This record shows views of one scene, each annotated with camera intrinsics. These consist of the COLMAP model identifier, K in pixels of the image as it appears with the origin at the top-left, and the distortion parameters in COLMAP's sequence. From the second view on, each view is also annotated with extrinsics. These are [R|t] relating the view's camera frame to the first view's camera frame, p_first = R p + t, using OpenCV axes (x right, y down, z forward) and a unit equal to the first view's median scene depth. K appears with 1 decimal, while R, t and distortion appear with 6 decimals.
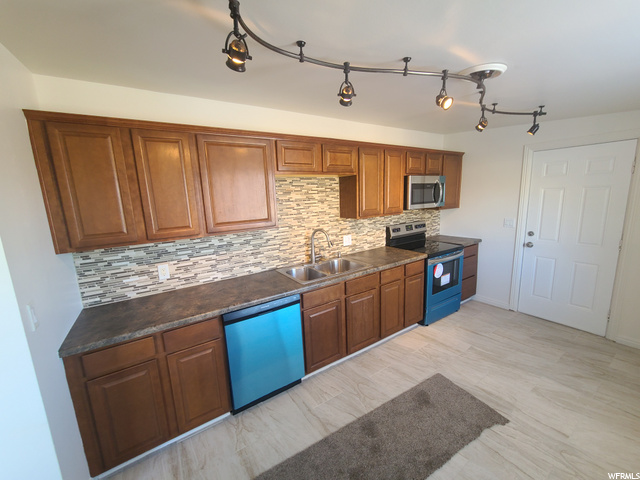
lens RADIAL K [[262.8, 0, 320.8], [0, 262.8, 243.1], [0, 0, 1]] dist [-0.002240, 0.001076]
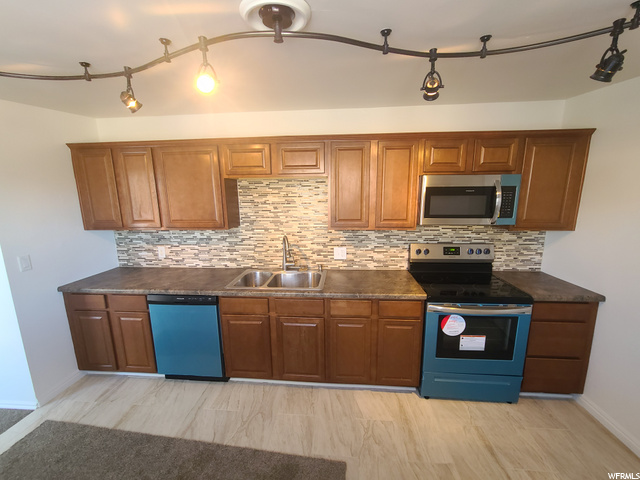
lens RADIAL K [[262.8, 0, 320.1], [0, 262.8, 242.4], [0, 0, 1]] dist [-0.002240, 0.001076]
pose [[0.778905, 0.148858, -0.609219, 0.683478], [-0.134846, 0.988453, 0.069116, -0.115367], [0.612473, 0.028316, 0.789984, 0.361221]]
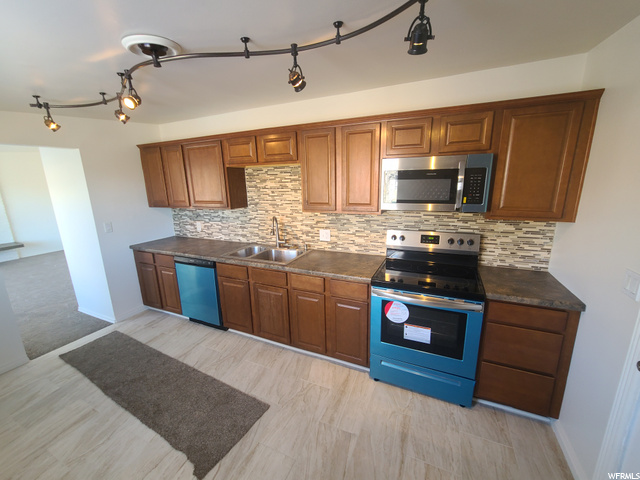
lens RADIAL K [[262.8, 0, 320.2], [0, 262.8, 242.2], [0, 0, 1]] dist [-0.002240, 0.001076]
pose [[0.516258, 0.224866, -0.826385, 1.029132], [-0.156184, 0.973454, 0.167314, -0.165163], [0.842071, 0.042691, 0.537674, 0.617126]]
